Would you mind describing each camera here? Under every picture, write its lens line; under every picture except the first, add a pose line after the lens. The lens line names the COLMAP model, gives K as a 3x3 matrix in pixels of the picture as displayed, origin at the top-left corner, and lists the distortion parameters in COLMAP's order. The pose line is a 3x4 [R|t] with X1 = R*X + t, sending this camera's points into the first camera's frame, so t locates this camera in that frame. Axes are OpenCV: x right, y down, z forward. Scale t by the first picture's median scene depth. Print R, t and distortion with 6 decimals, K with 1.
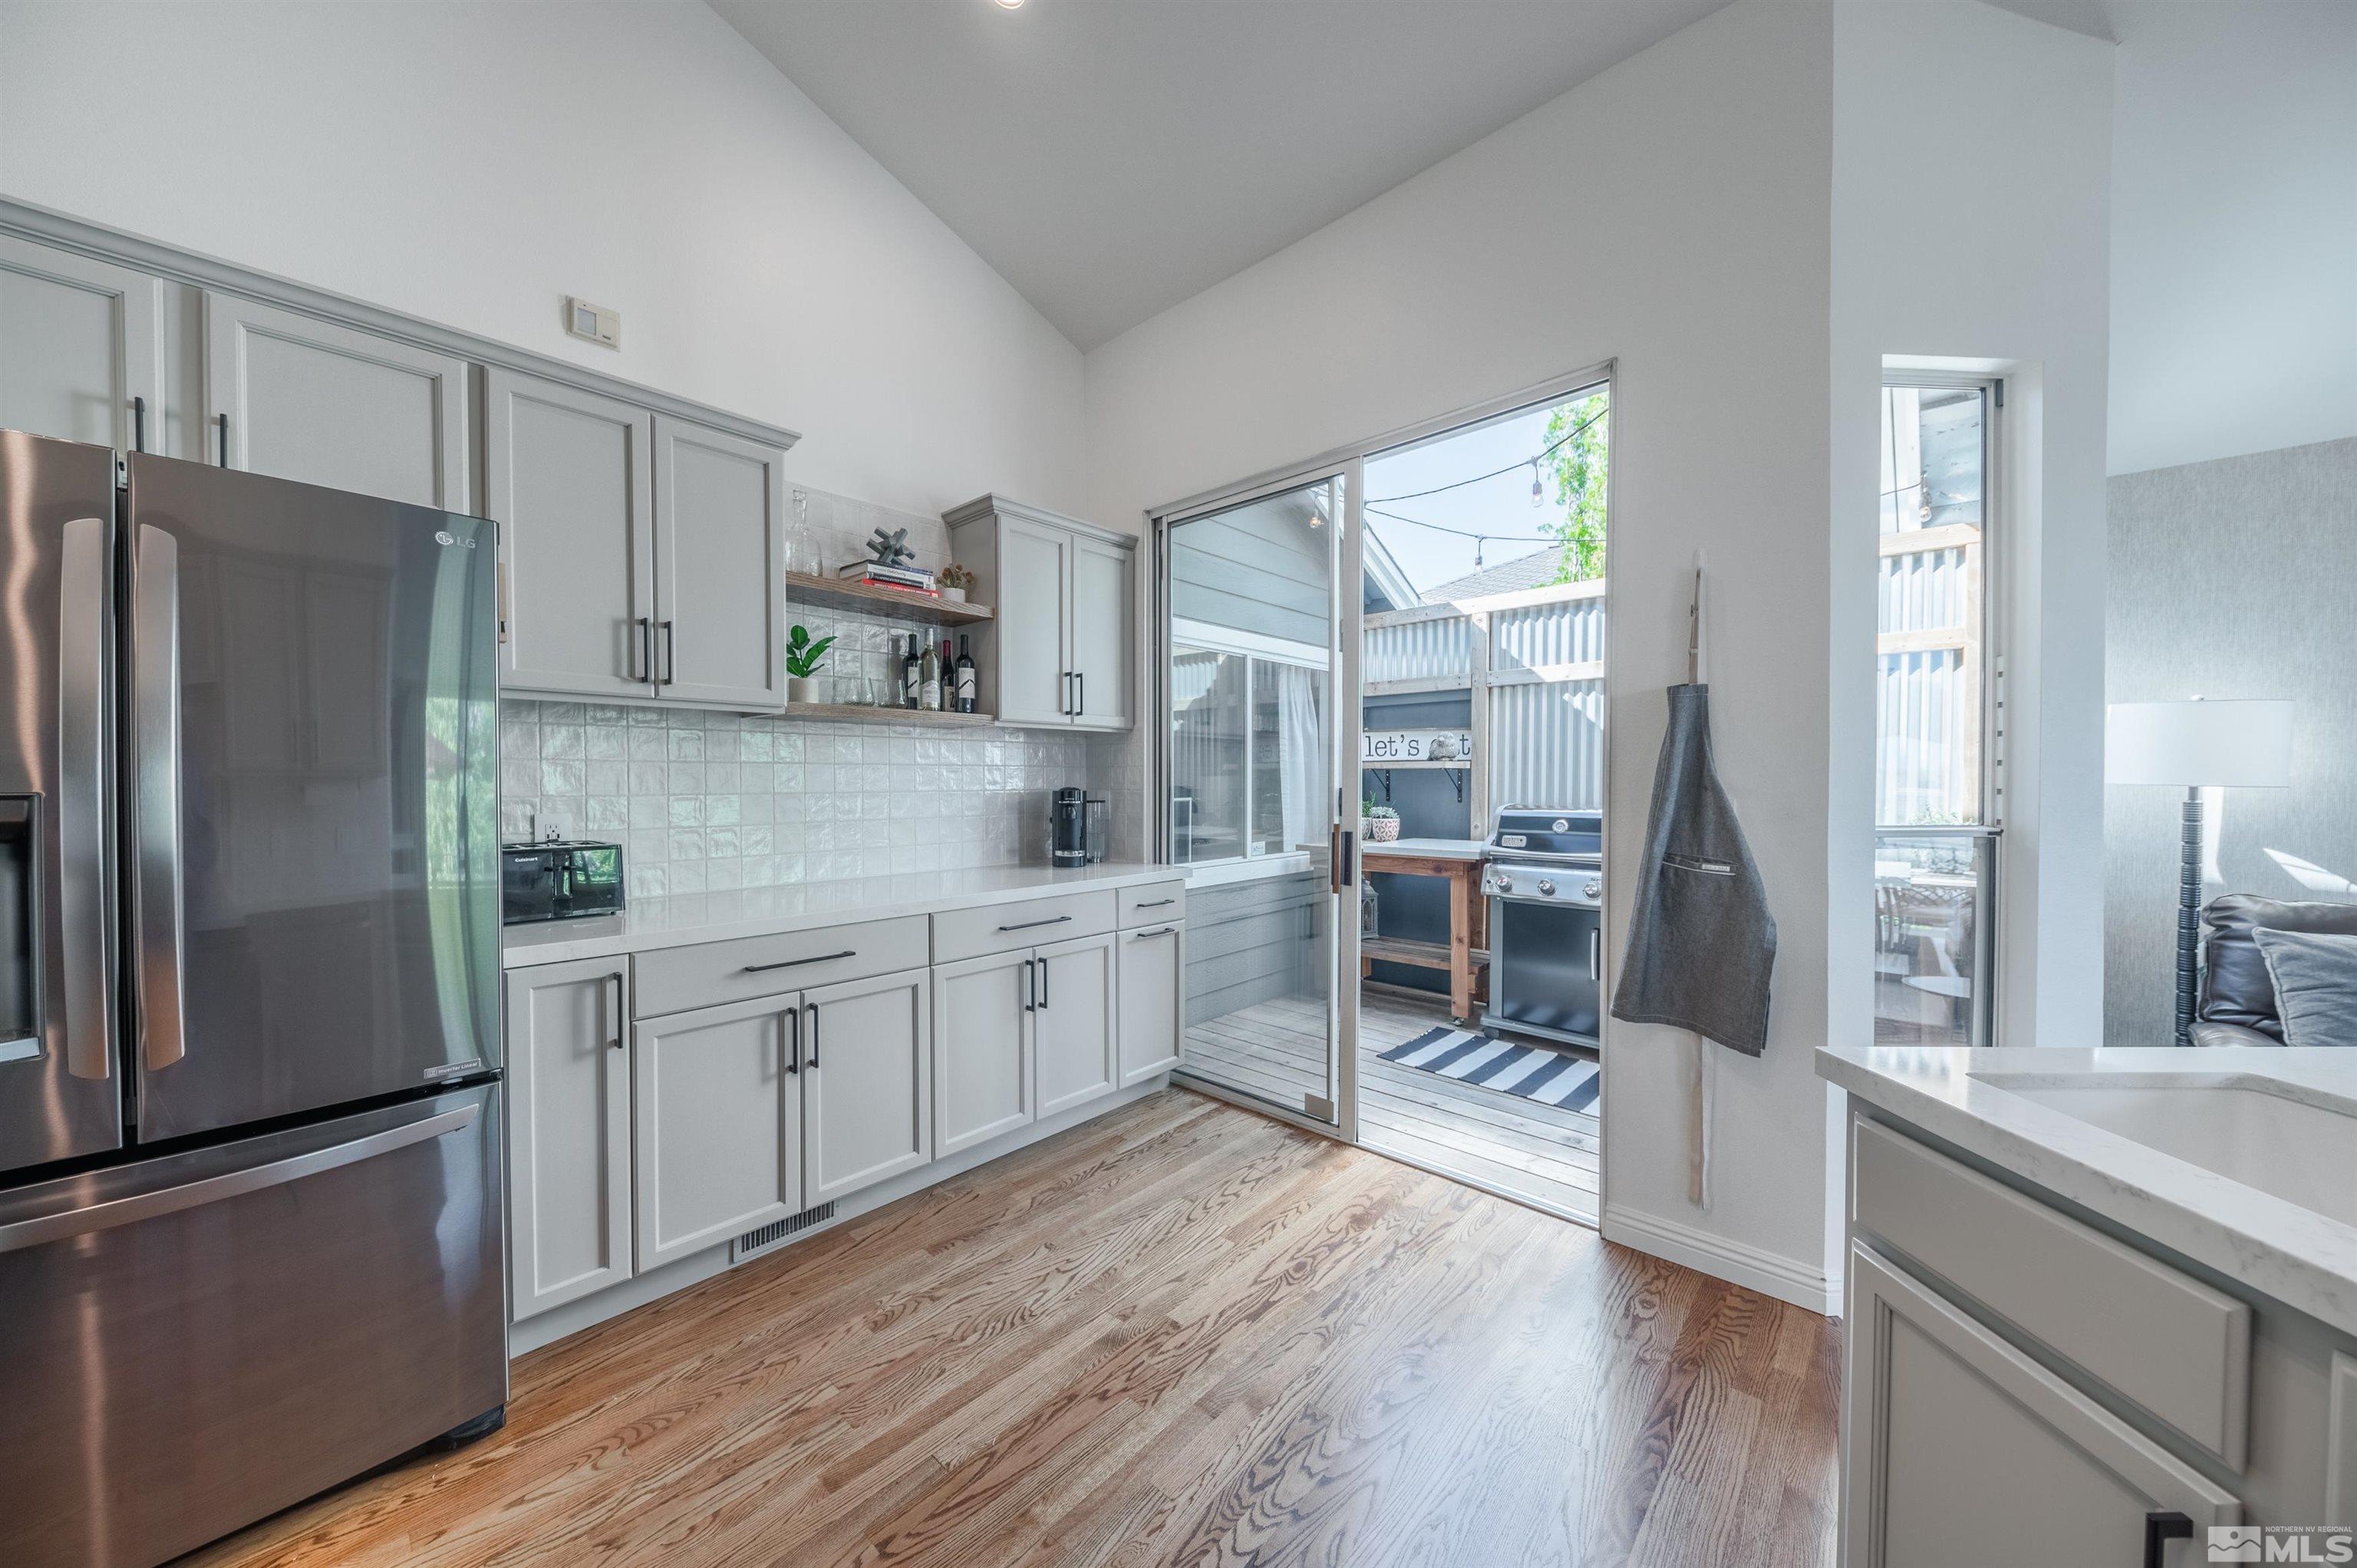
lens RADIAL K [[818.2, 0, 1178.5], [0, 818.2, 784.0], [0, 0, 1]] dist [0.000319, -0.000150]
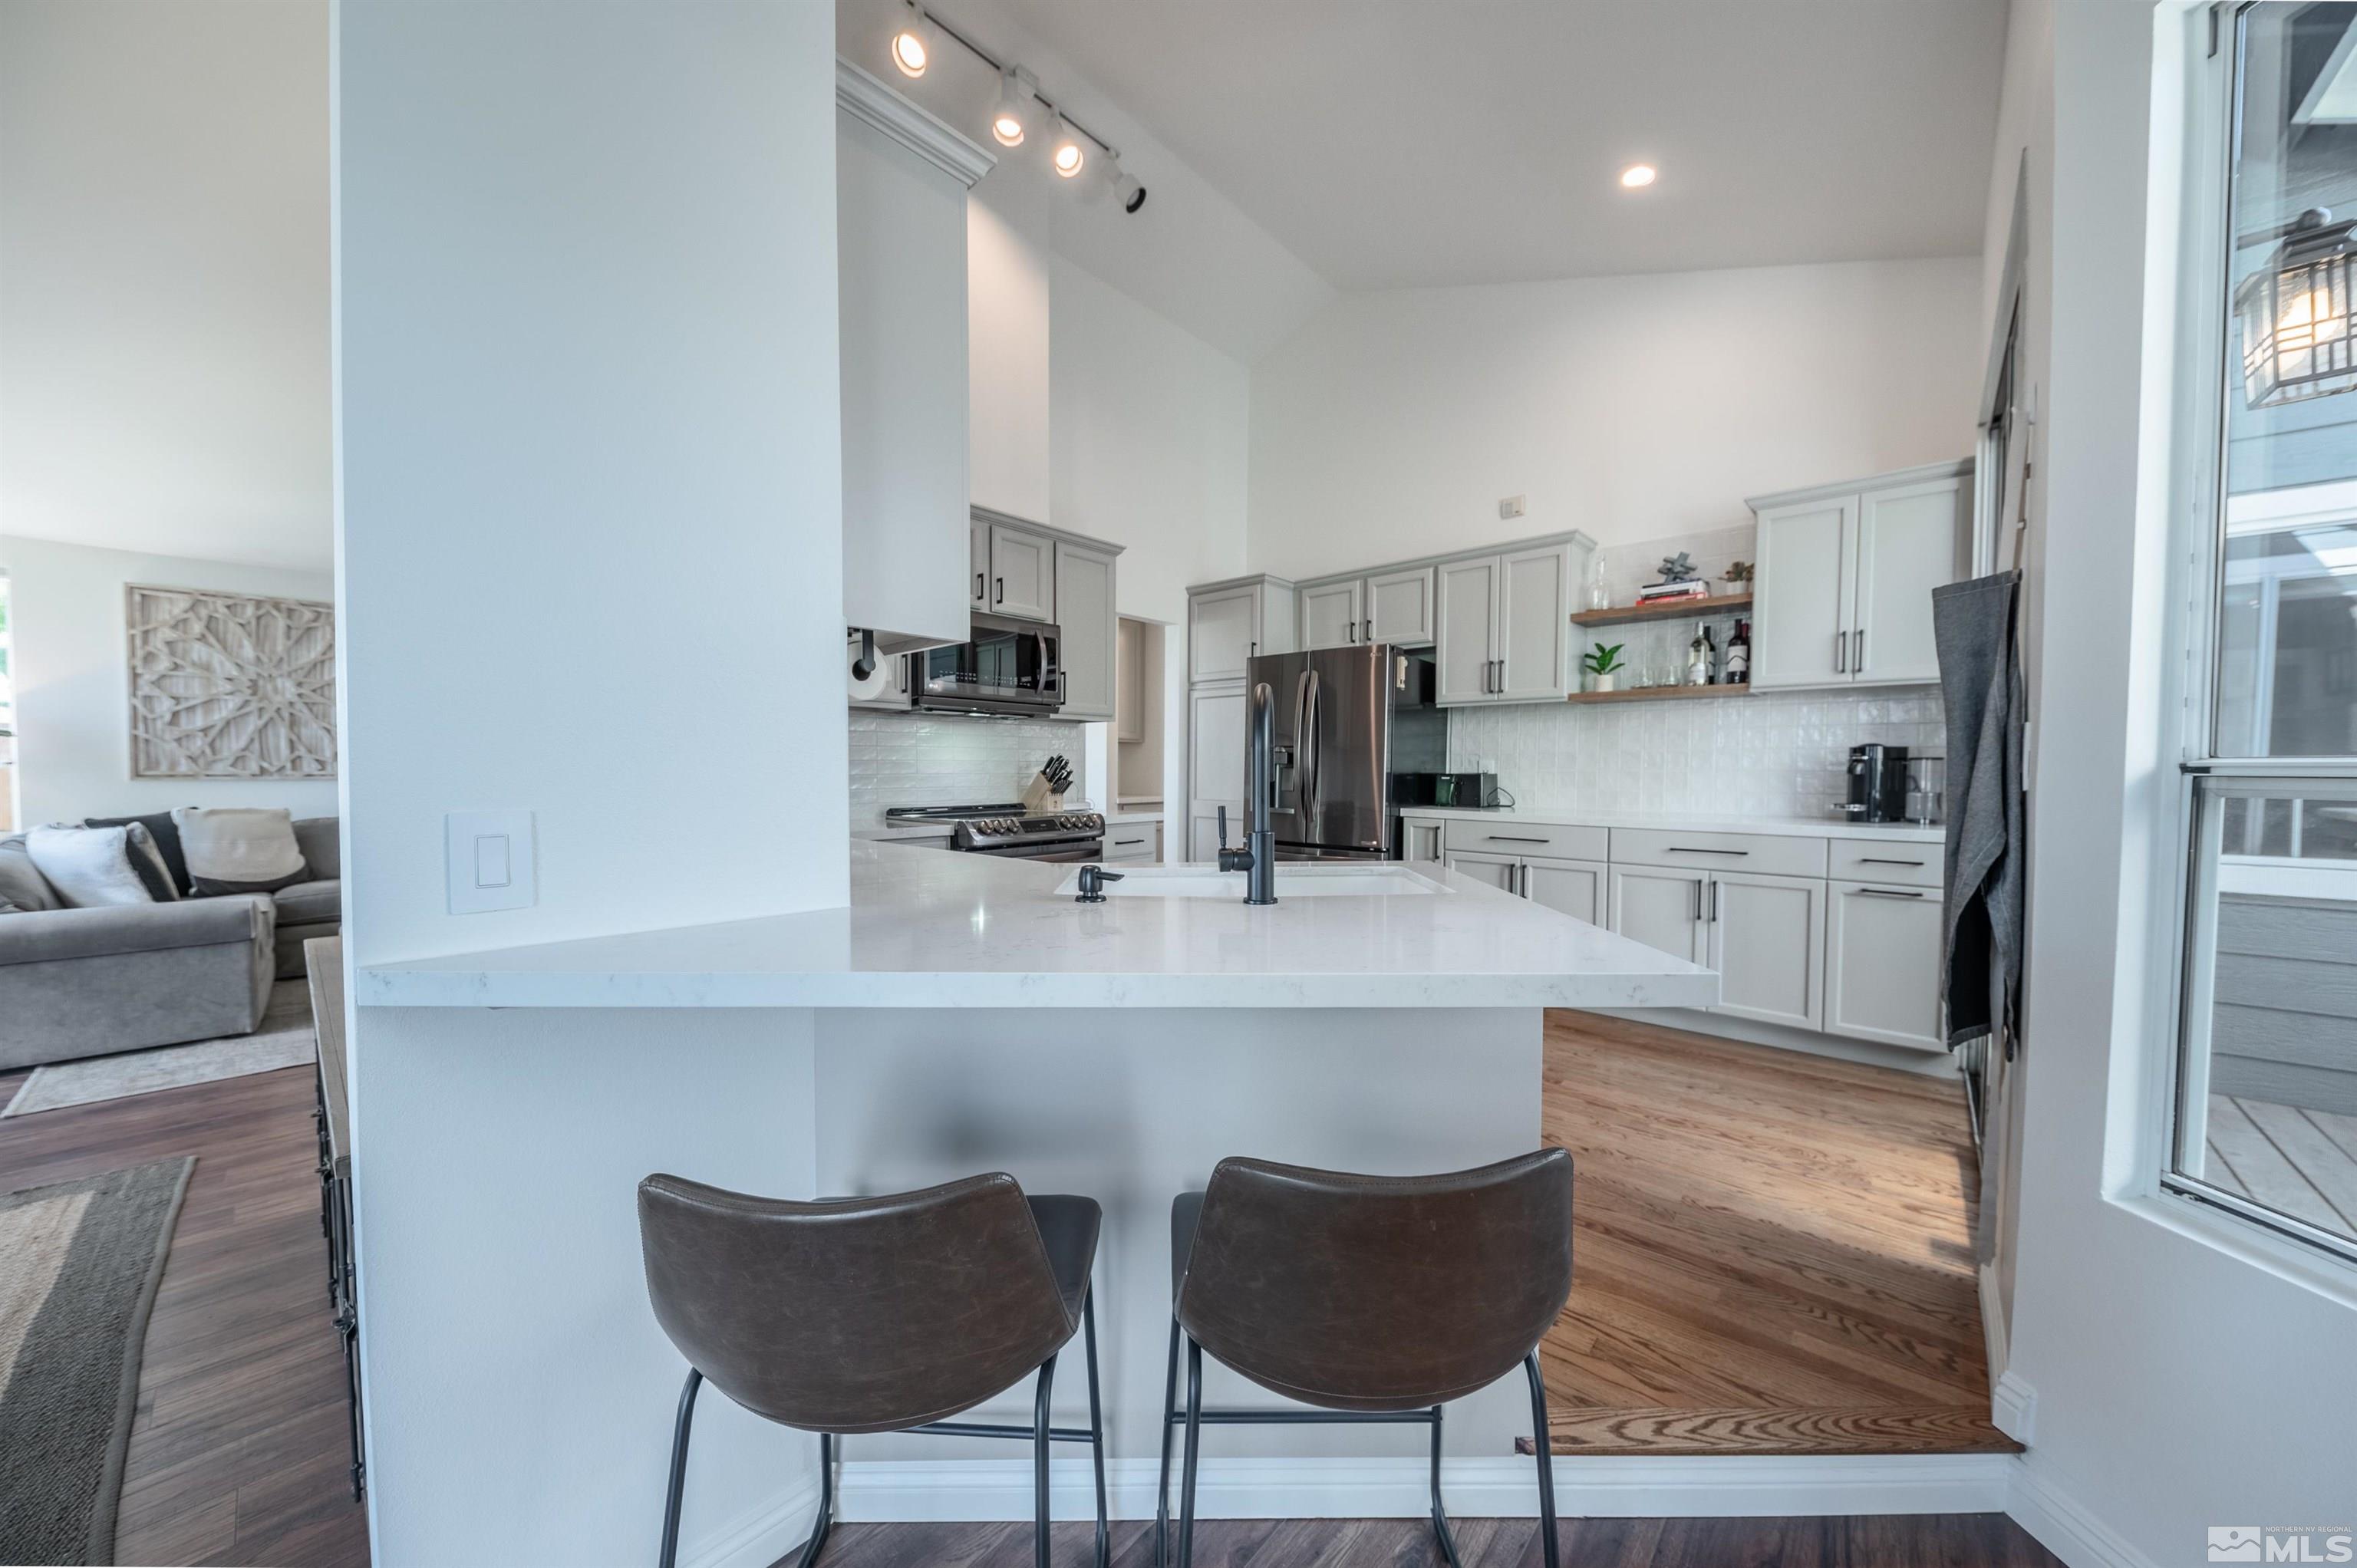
lens RADIAL K [[816.2, 0, 1188.6], [0, 816.2, 775.3], [0, 0, 1]] dist [0.000938, -0.005295]
pose [[0.015666, 0.006285, -0.999858, 1.090850], [-0.013873, 0.999885, 0.006067, 0.061133], [0.999781, 0.013776, 0.015751, 0.198732]]
